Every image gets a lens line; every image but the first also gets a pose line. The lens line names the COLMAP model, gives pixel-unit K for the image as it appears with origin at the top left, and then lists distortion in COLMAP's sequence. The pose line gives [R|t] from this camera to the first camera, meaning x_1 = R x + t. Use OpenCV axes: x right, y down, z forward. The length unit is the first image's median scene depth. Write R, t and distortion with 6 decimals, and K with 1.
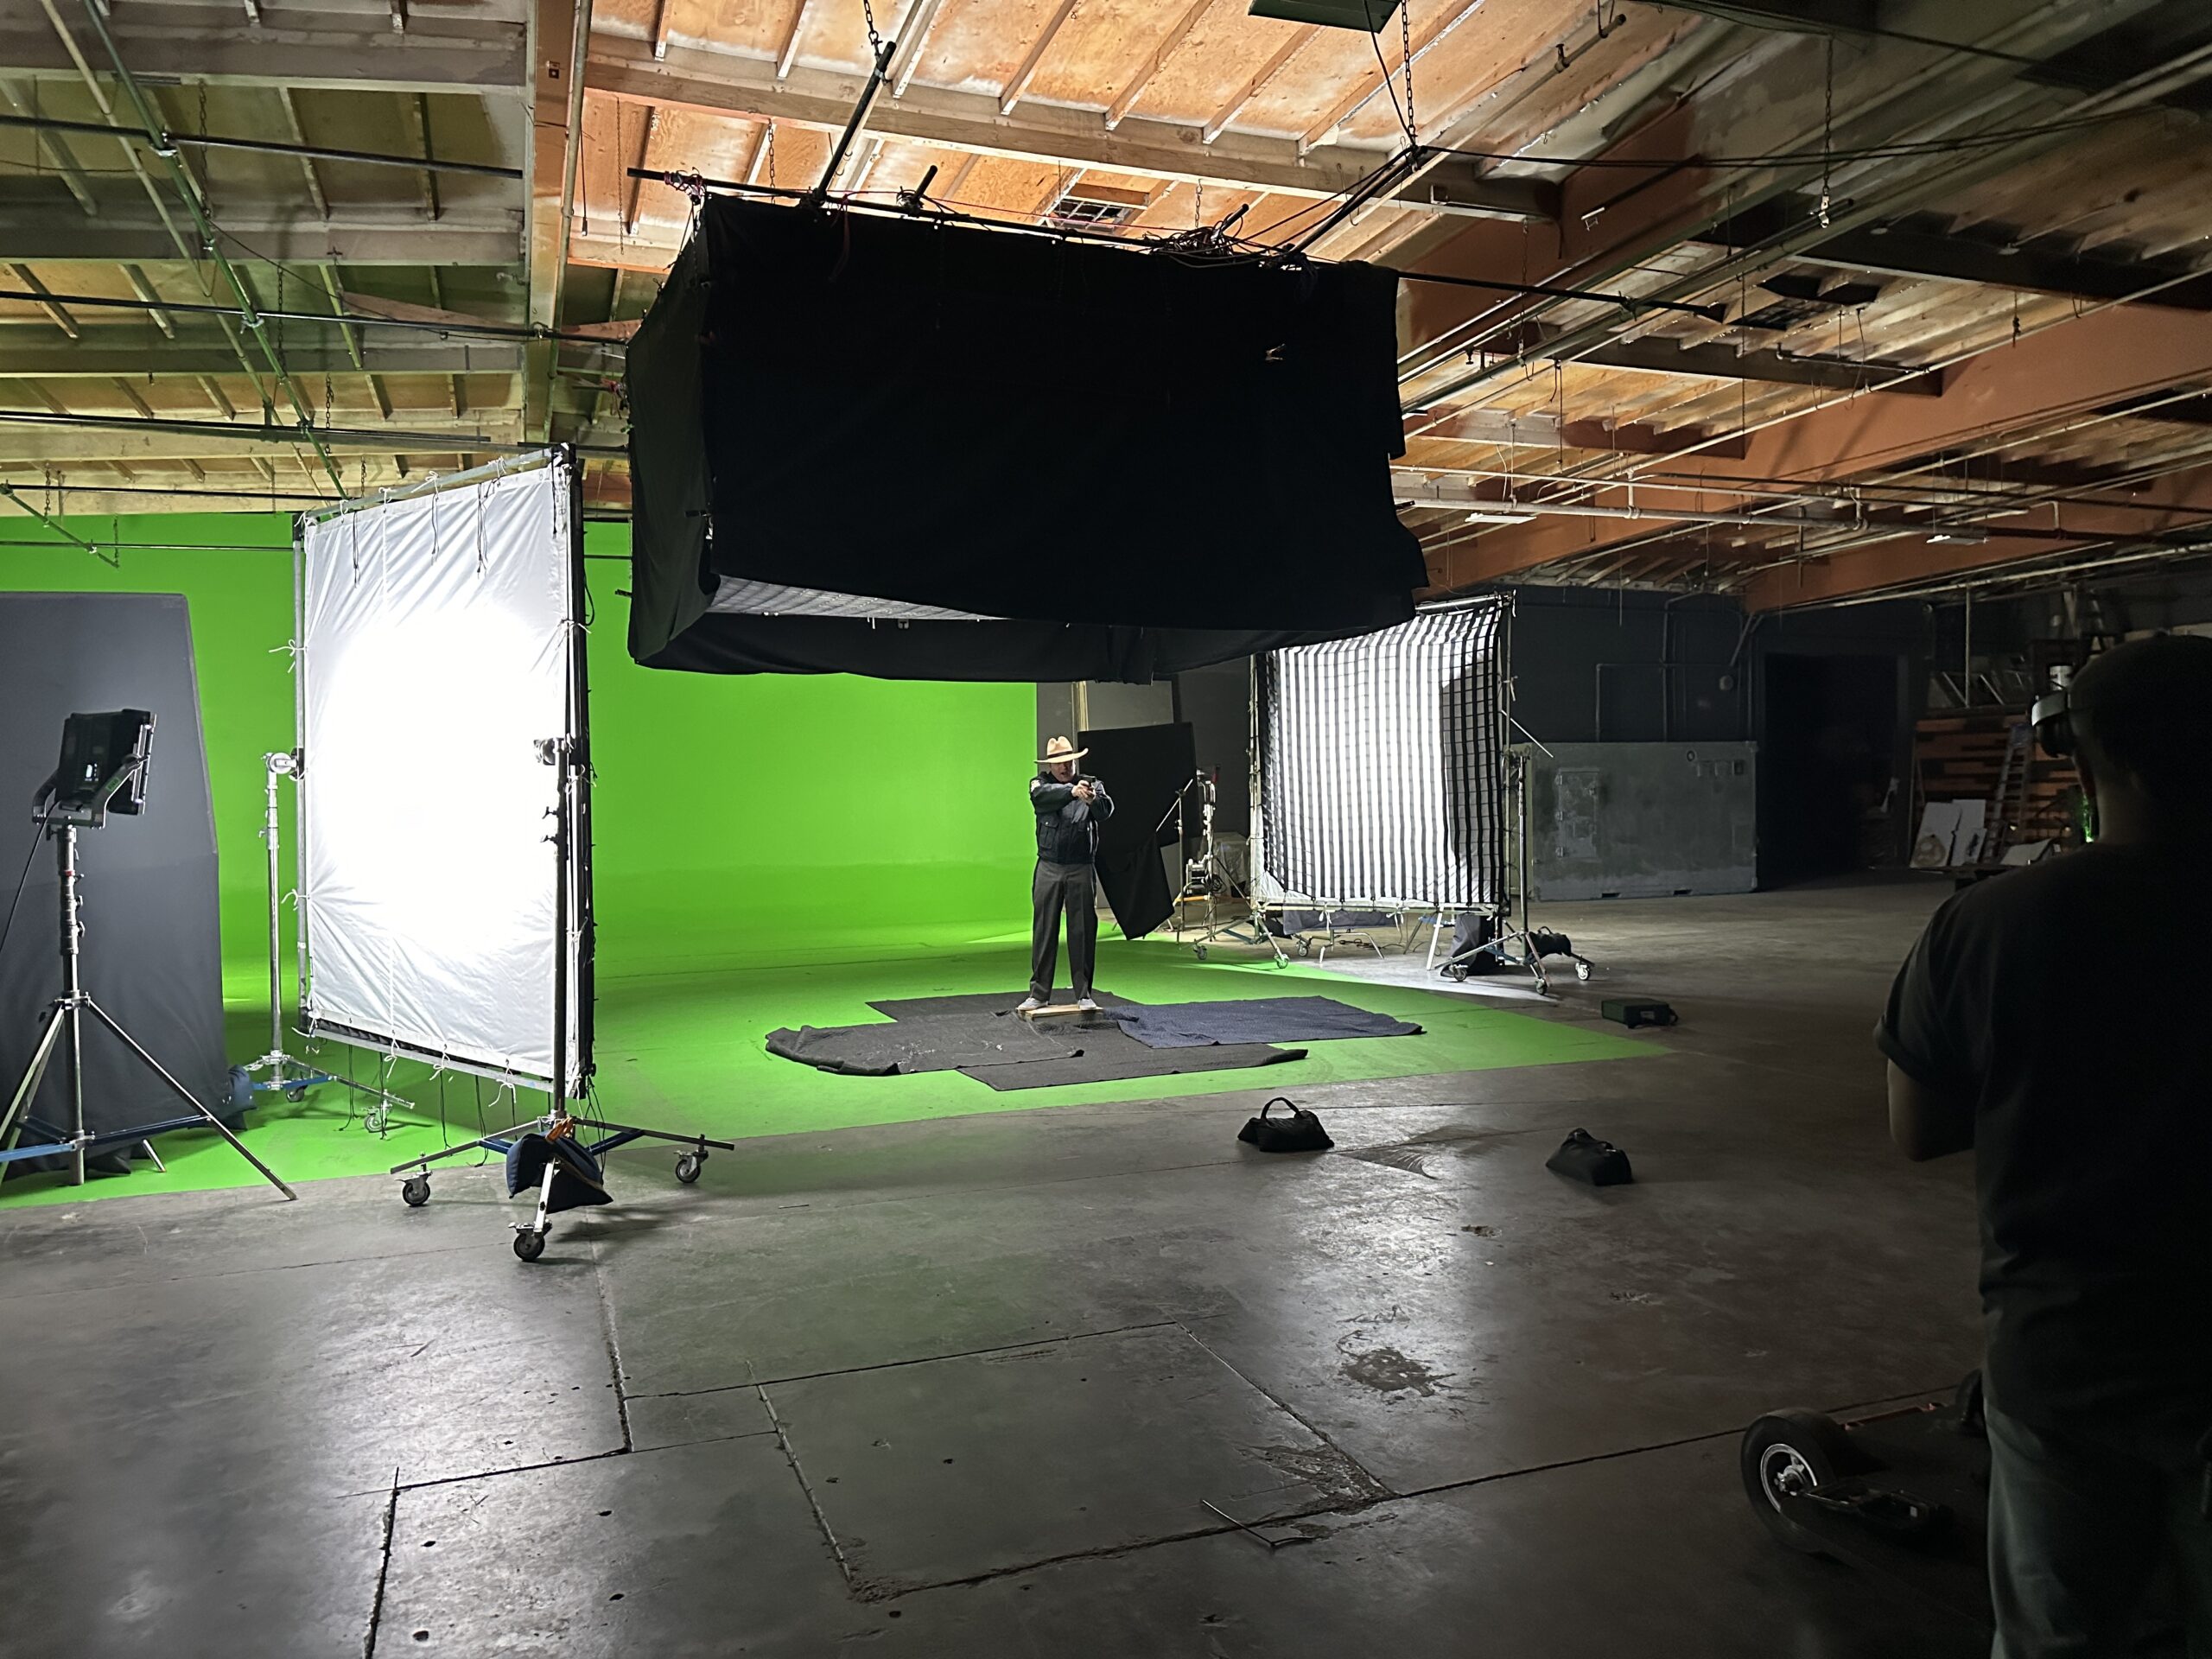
lens RADIAL K [[1566.4, 0, 1096.8], [0, 1566.4, 835.9], [0, 0, 1]] dist [0.030605, -0.009947]
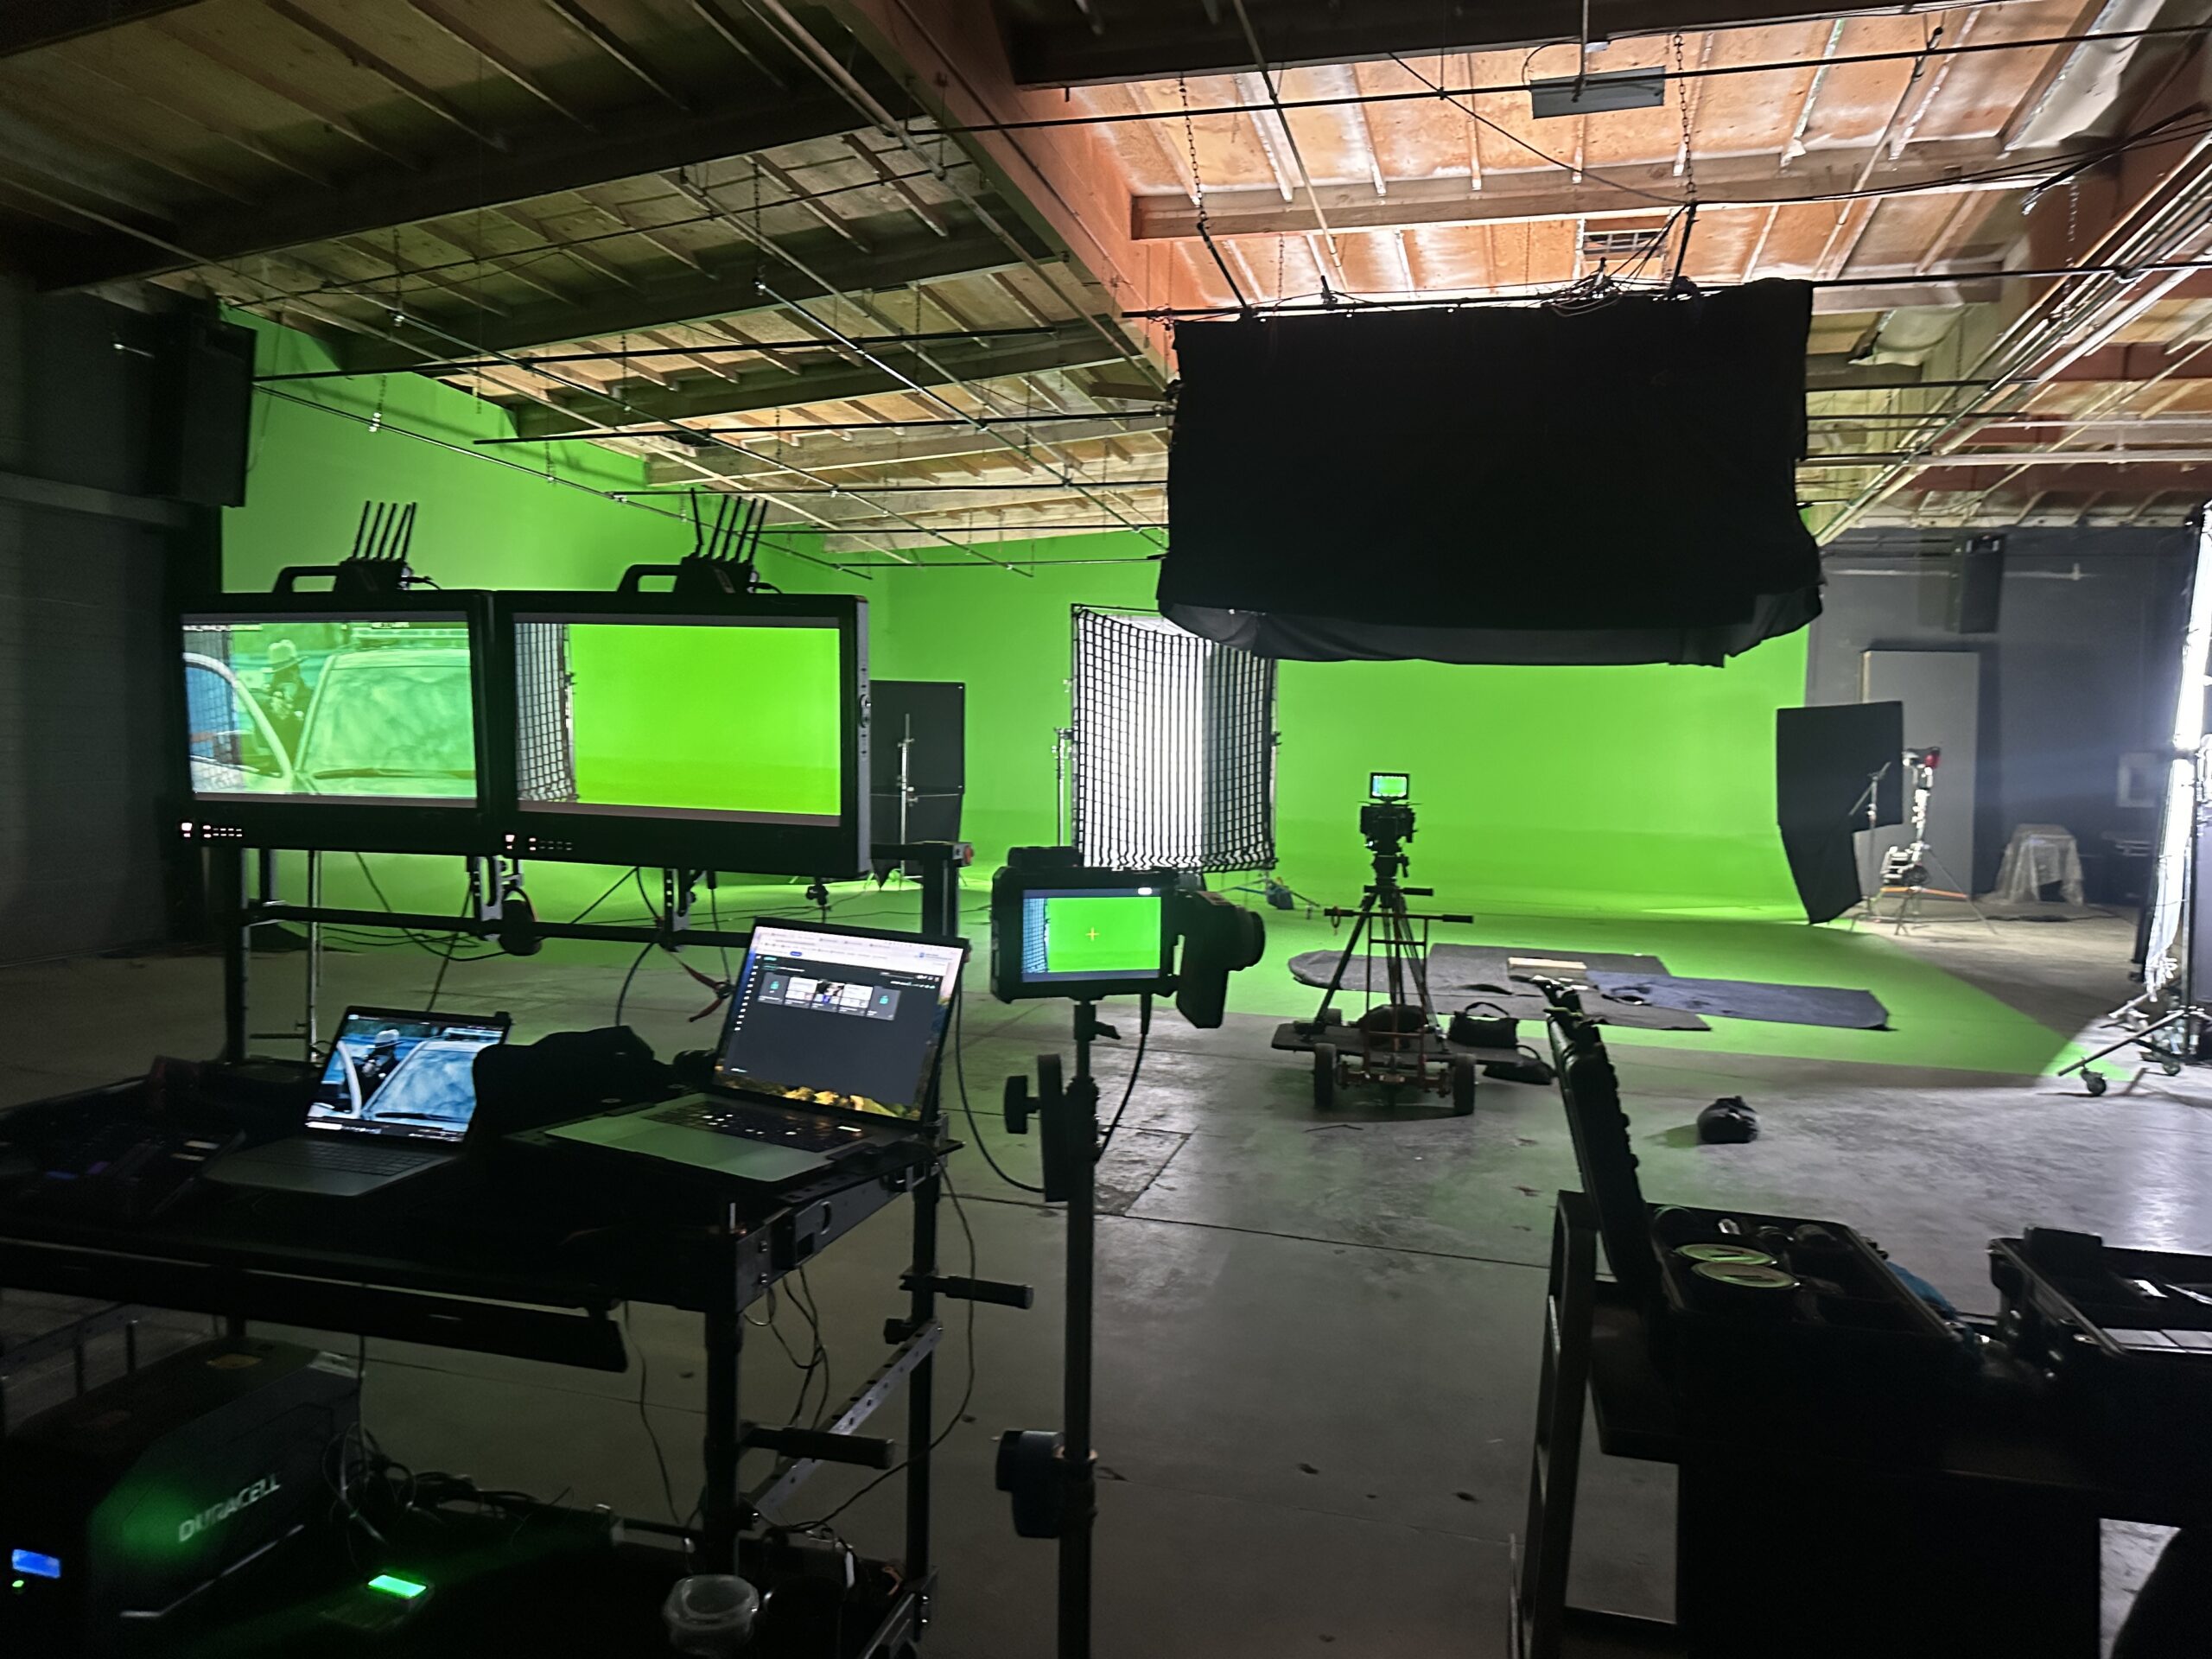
lens RADIAL K [[1566.4, 0, 1088.8], [0, 1566.4, 842.8], [0, 0, 1]] dist [0.030605, -0.009947]
pose [[0.806163, 0.070141, -0.587521, 0.423611], [-0.053208, 0.997520, 0.046079, -0.011292], [0.589296, -0.005887, 0.807896, -0.119659]]
